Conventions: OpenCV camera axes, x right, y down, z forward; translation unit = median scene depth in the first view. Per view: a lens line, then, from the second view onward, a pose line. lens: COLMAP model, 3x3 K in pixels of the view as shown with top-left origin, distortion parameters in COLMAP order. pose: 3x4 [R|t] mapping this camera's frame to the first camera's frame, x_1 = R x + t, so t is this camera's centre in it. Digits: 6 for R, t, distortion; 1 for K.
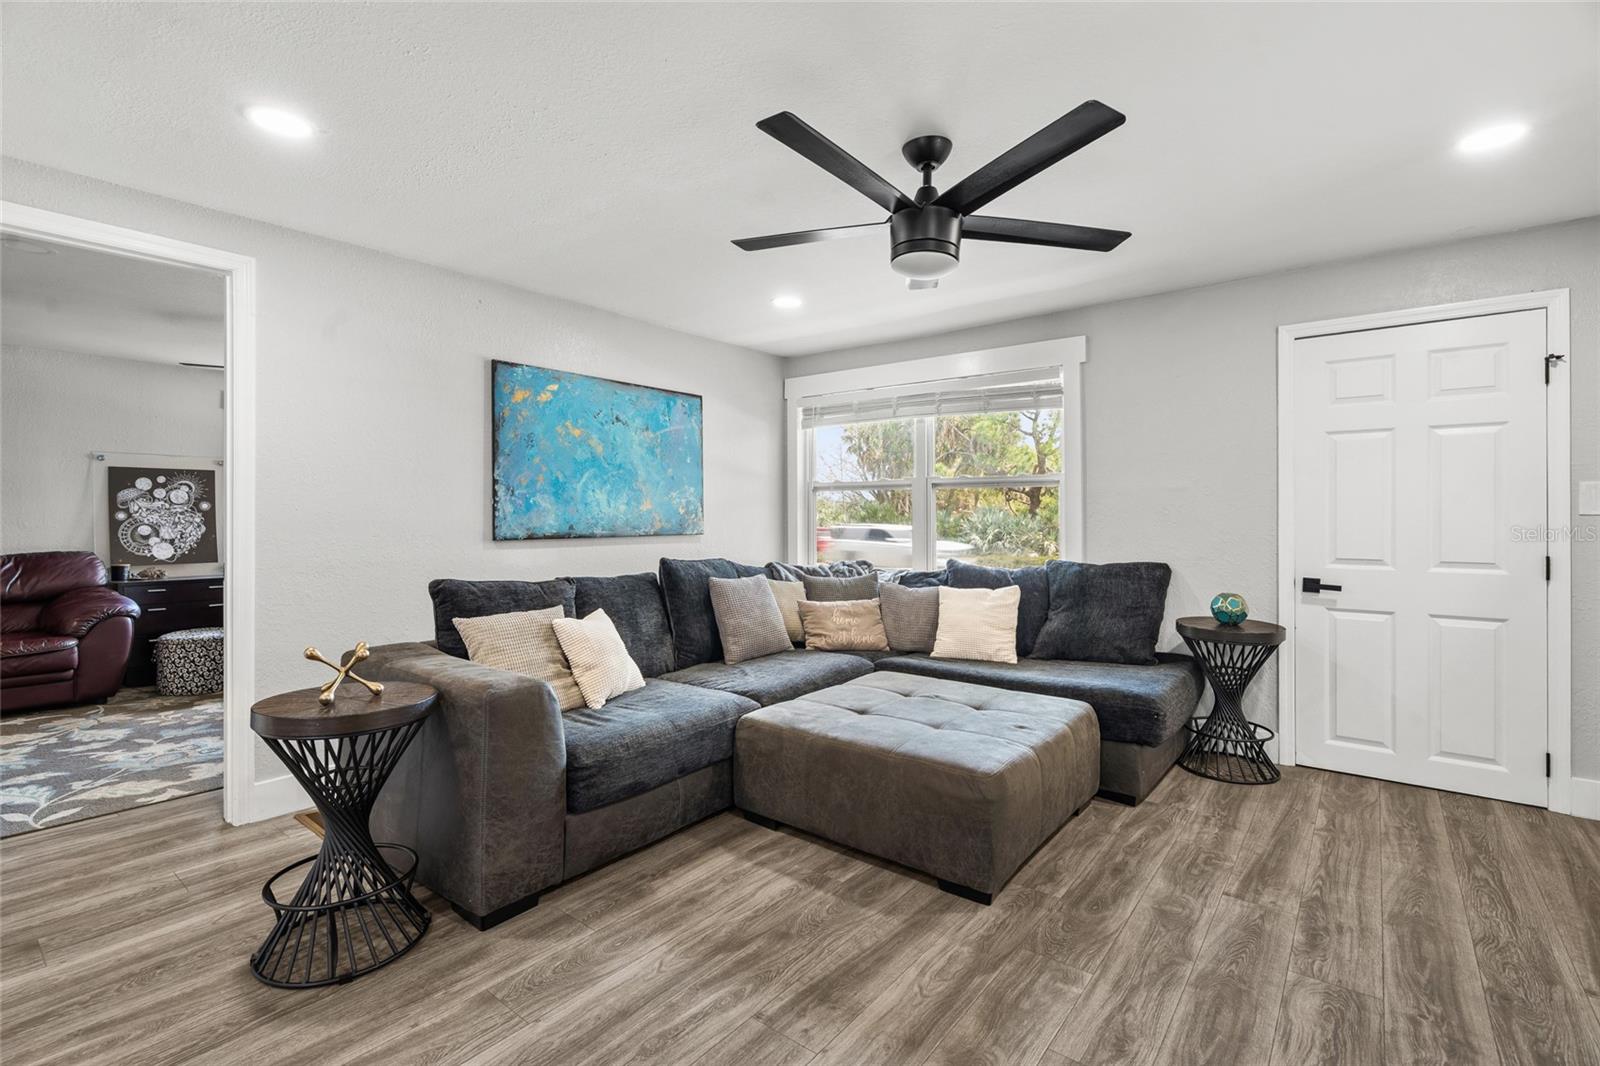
lens RADIAL K [[729.6, 0, 792.9], [0, 729.6, 520.7], [0, 0, 1]] dist [-0.006405, 0.002705]
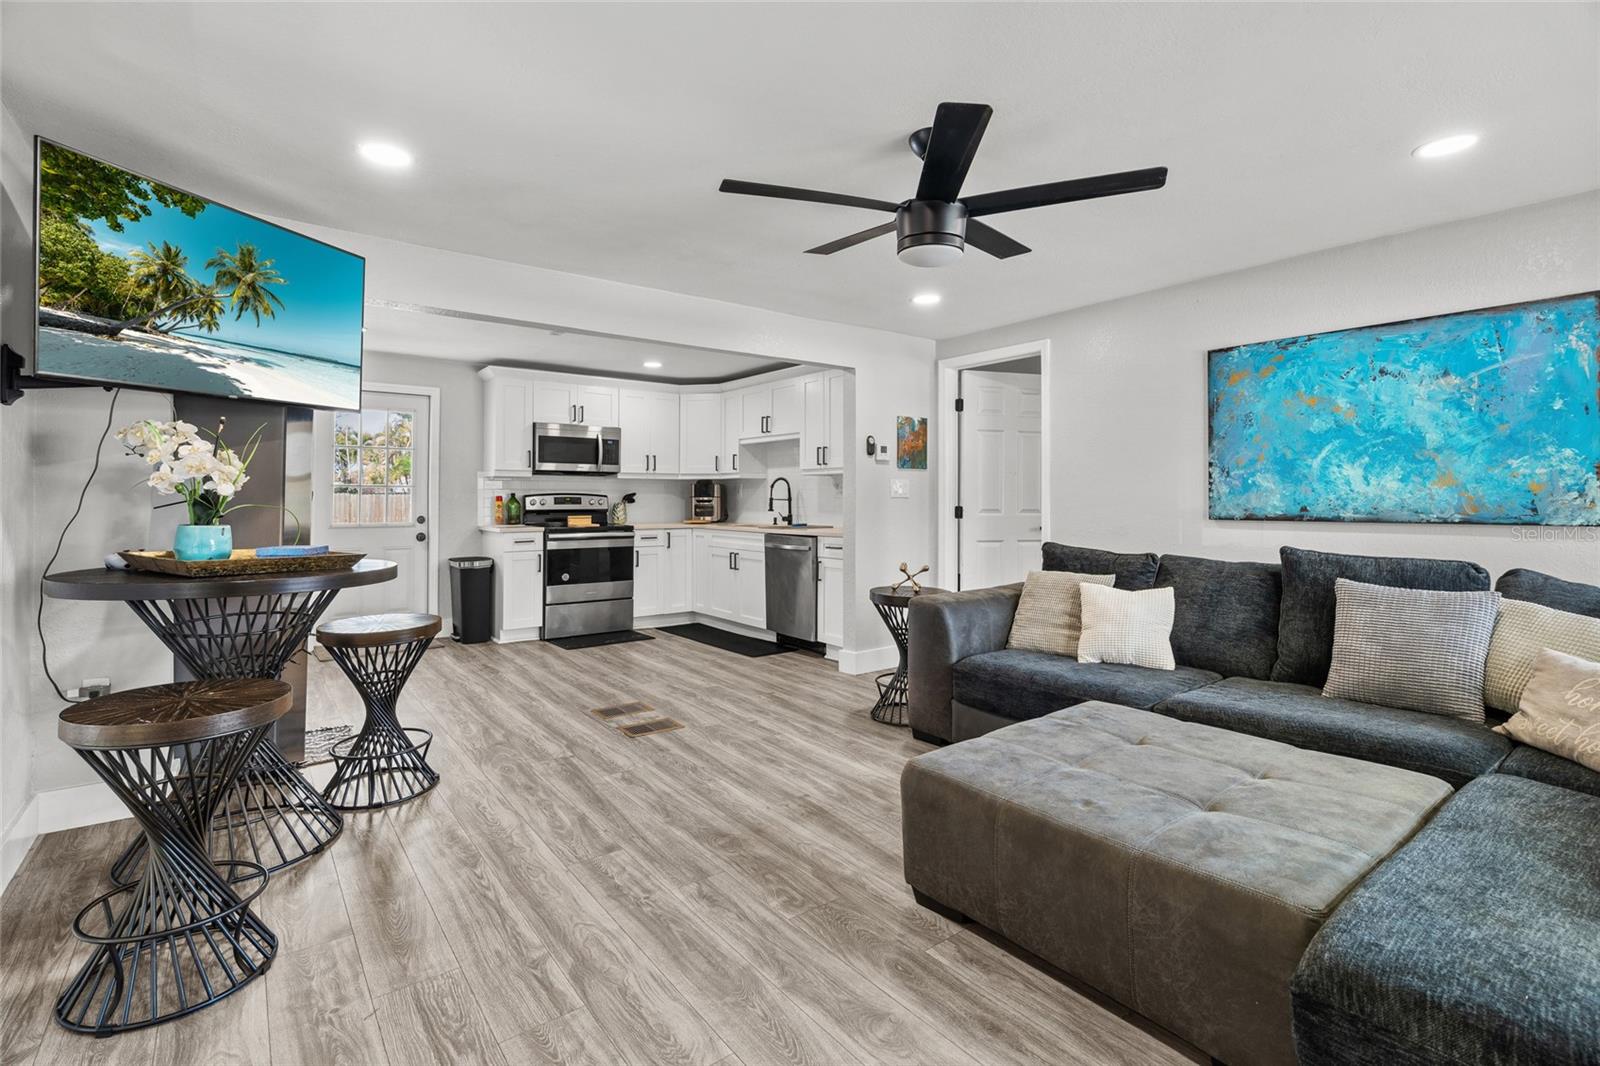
lens RADIAL K [[729.6, 0, 798.4], [0, 729.6, 487.6], [0, 0, 1]] dist [-0.006405, 0.002705]
pose [[-0.233714, -0.011390, -0.972239, 0.730663], [-0.001680, 0.999935, -0.011310, -0.005916], [0.972304, -0.001010, -0.233718, 0.627151]]
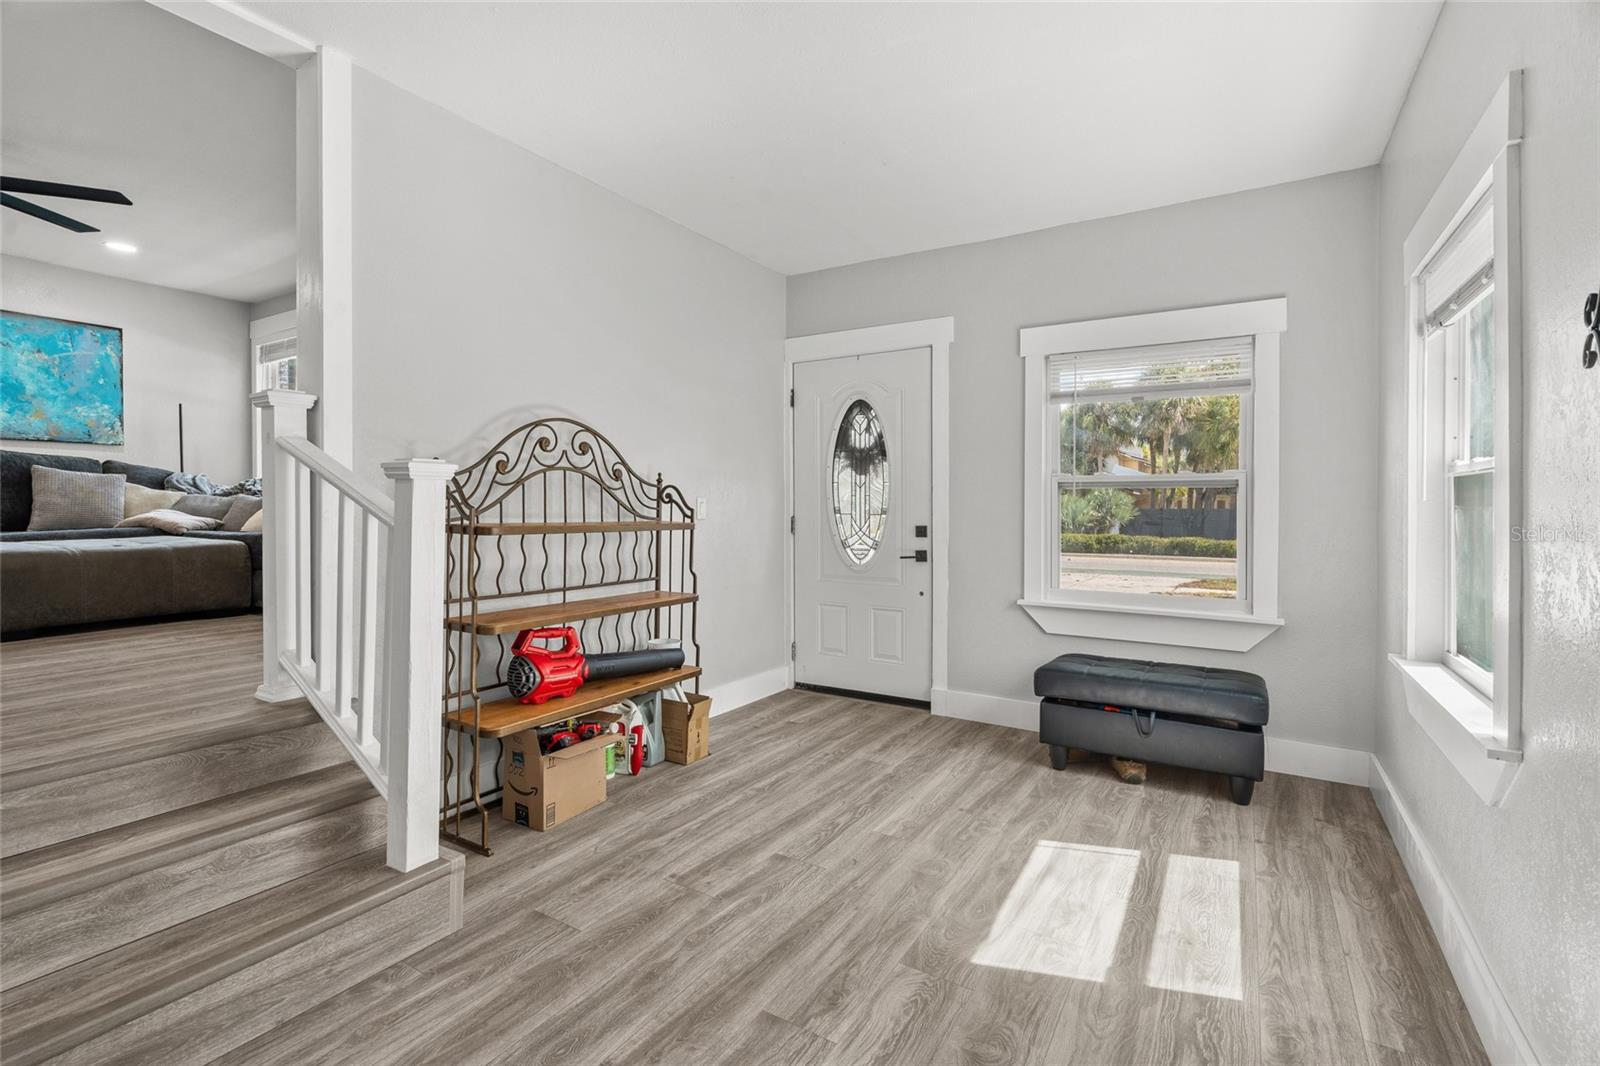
lens RADIAL K [[729.6, 0, 793.8], [0, 729.6, 511.7], [0, 0, 1]] dist [-0.006405, 0.002705]
pose [[0.991591, 0.000423, 0.129410, 0.997515], [-0.000687, 0.999998, 0.001993, 0.153032], [-0.129409, -0.002065, 0.991589, -0.391902]]
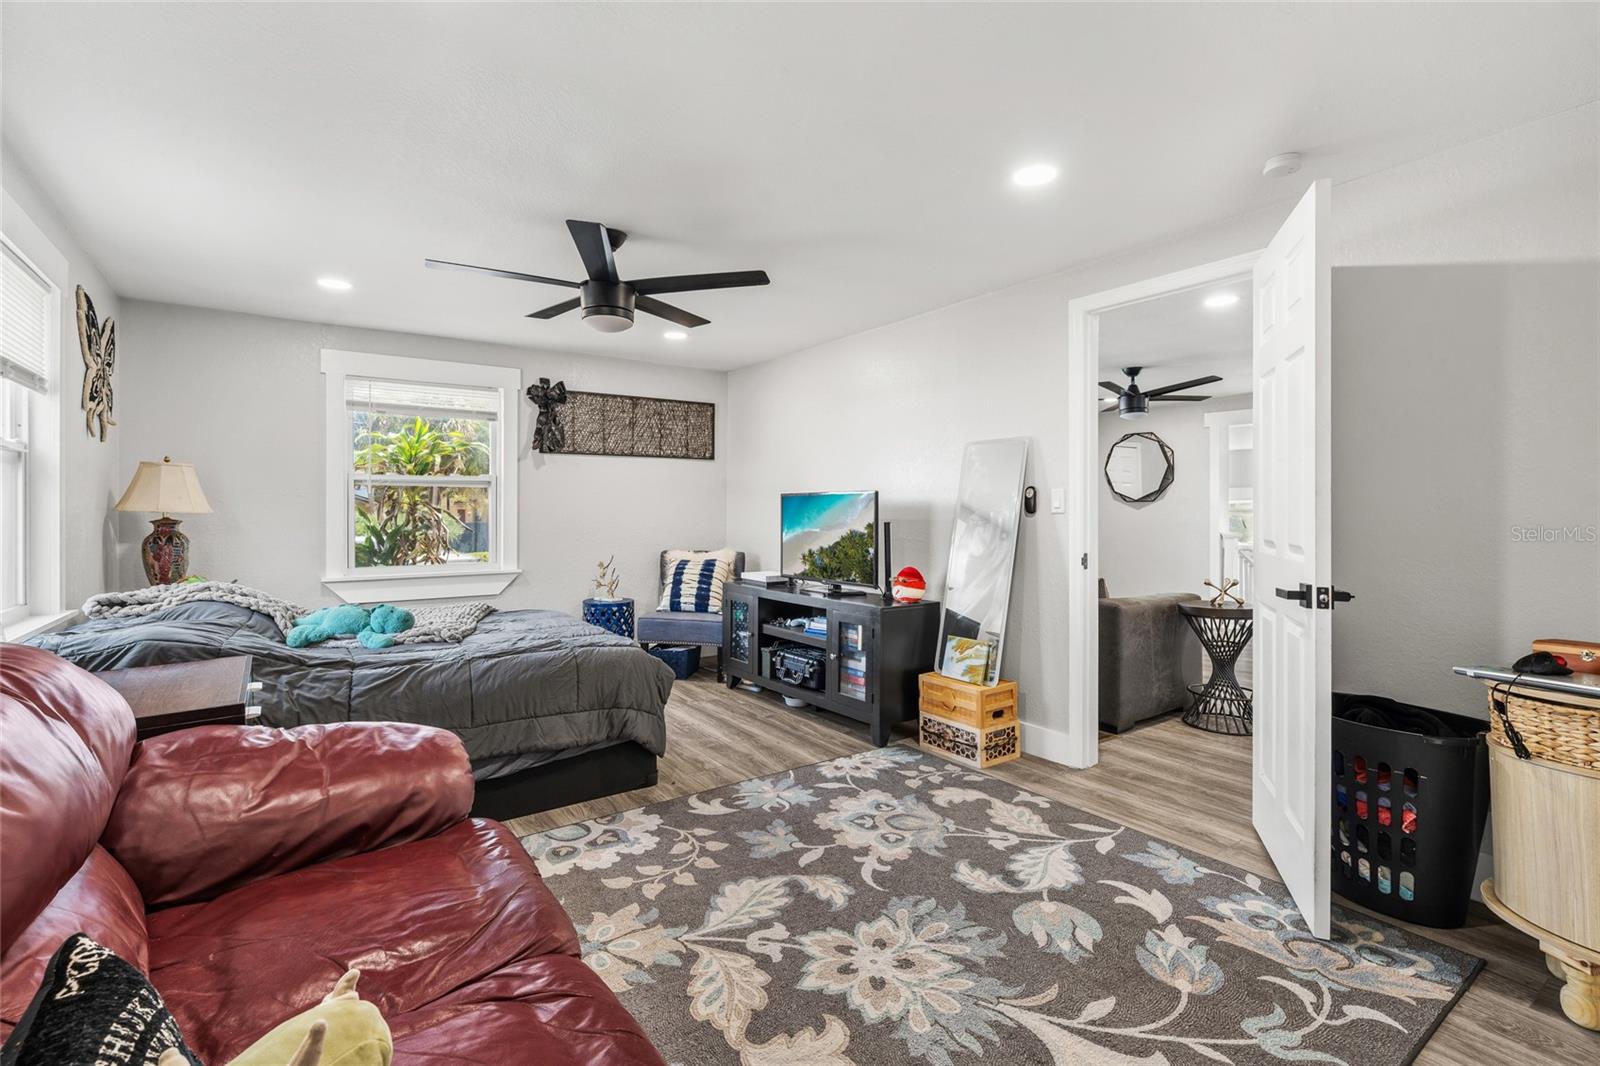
lens RADIAL K [[729.6, 0, 790.4], [0, 729.6, 520.1], [0, 0, 1]] dist [-0.006405, 0.002705]
pose [[0.289095, -0.007887, 0.957268, -1.531749], [0.003511, 0.999968, 0.007178, -0.005210], [-0.957294, 0.001285, 0.289114, 0.829419]]
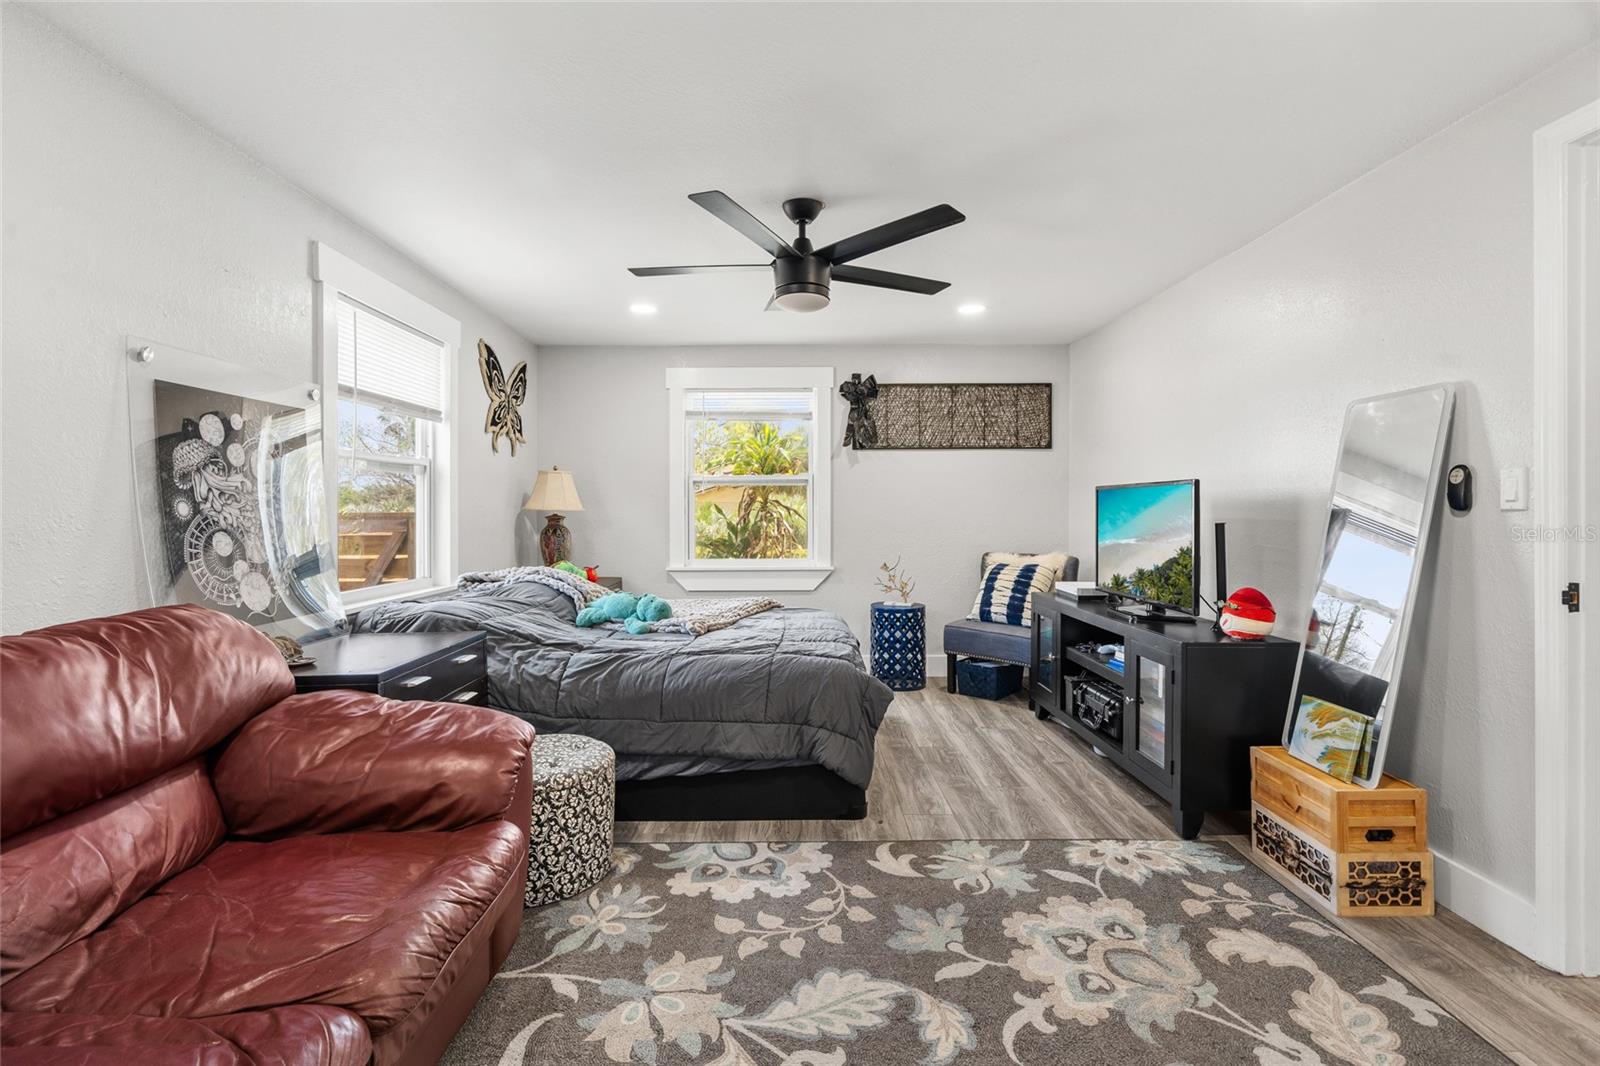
lens RADIAL K [[729.6, 0, 788.8], [0, 729.6, 514.5], [0, 0, 1]] dist [-0.006405, 0.002705]
pose [[0.782458, -0.002239, 0.622699, -1.291817], [0.002383, 0.999997, 0.000601, -0.004043], [-0.622699, 0.001014, 0.782461, 0.689556]]
